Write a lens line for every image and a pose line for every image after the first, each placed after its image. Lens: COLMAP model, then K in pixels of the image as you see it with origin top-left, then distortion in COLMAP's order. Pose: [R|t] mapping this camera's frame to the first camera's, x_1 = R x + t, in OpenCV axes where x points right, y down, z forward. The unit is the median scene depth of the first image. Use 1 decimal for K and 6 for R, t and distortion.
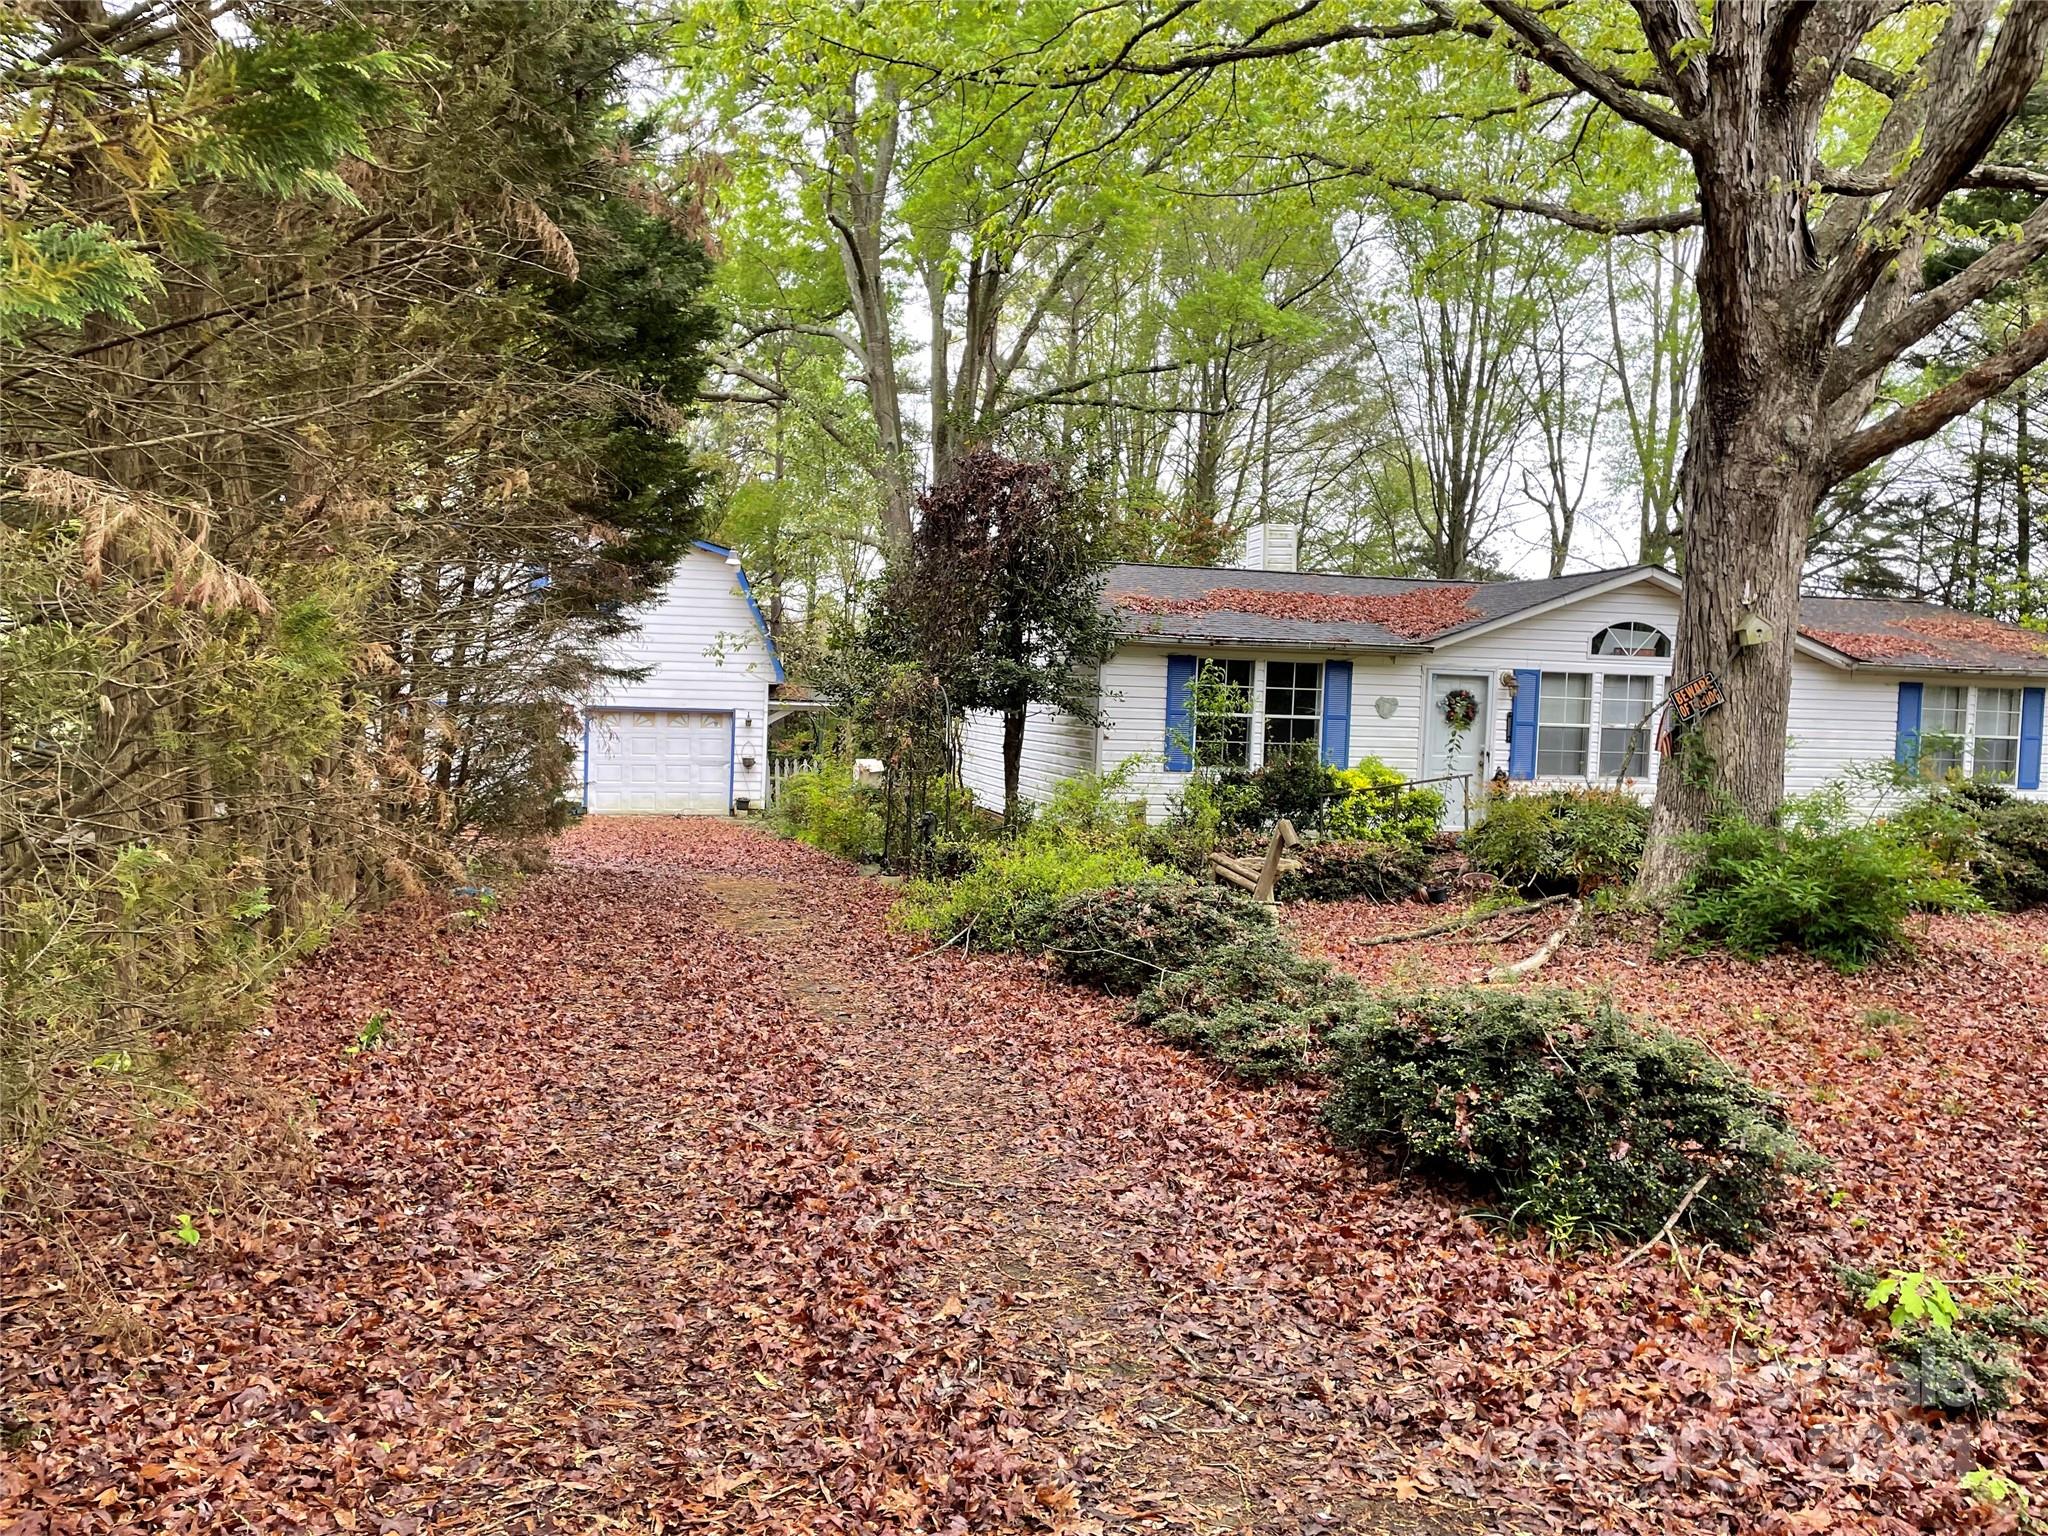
lens RADIAL K [[1528.9, 0, 976.0], [0, 1528.9, 758.5], [0, 0, 1]] dist [0.028772, -0.010724]
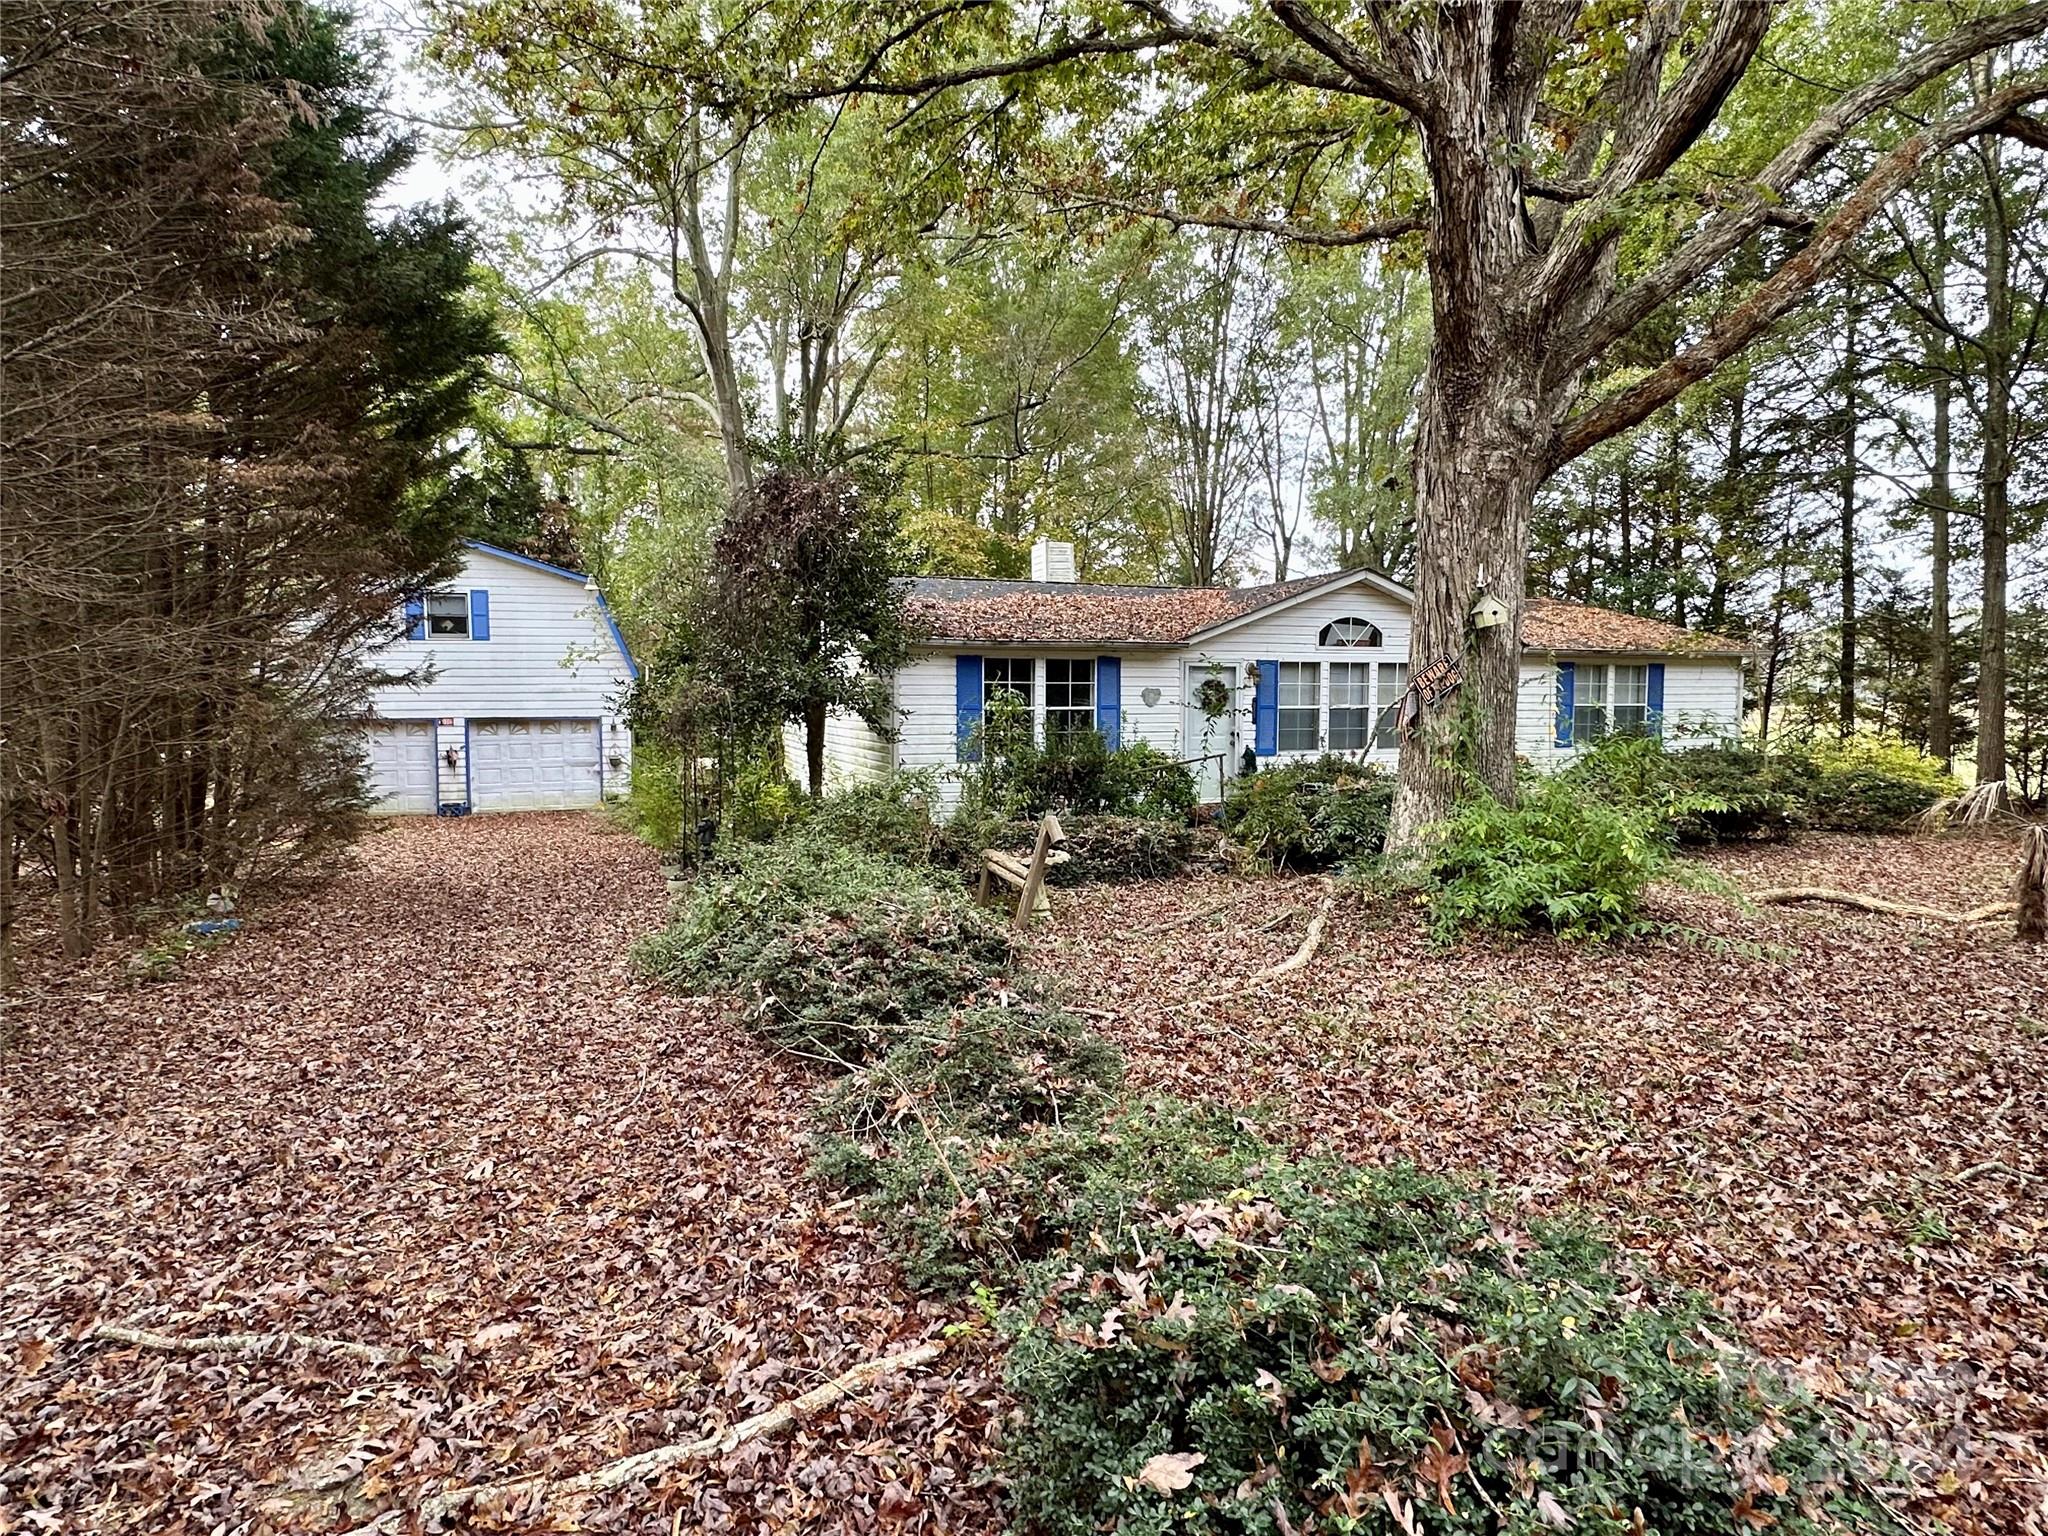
lens RADIAL K [[1144.6, 0, 1016.4], [0, 1144.6, 770.5], [0, 0, 1]] dist [-0.003480, -0.000206]
pose [[0.989992, -0.042432, 0.134591, 0.050060], [0.038803, 0.998812, 0.029474, -0.007356], [-0.135682, -0.023957, 0.990463, 0.163164]]
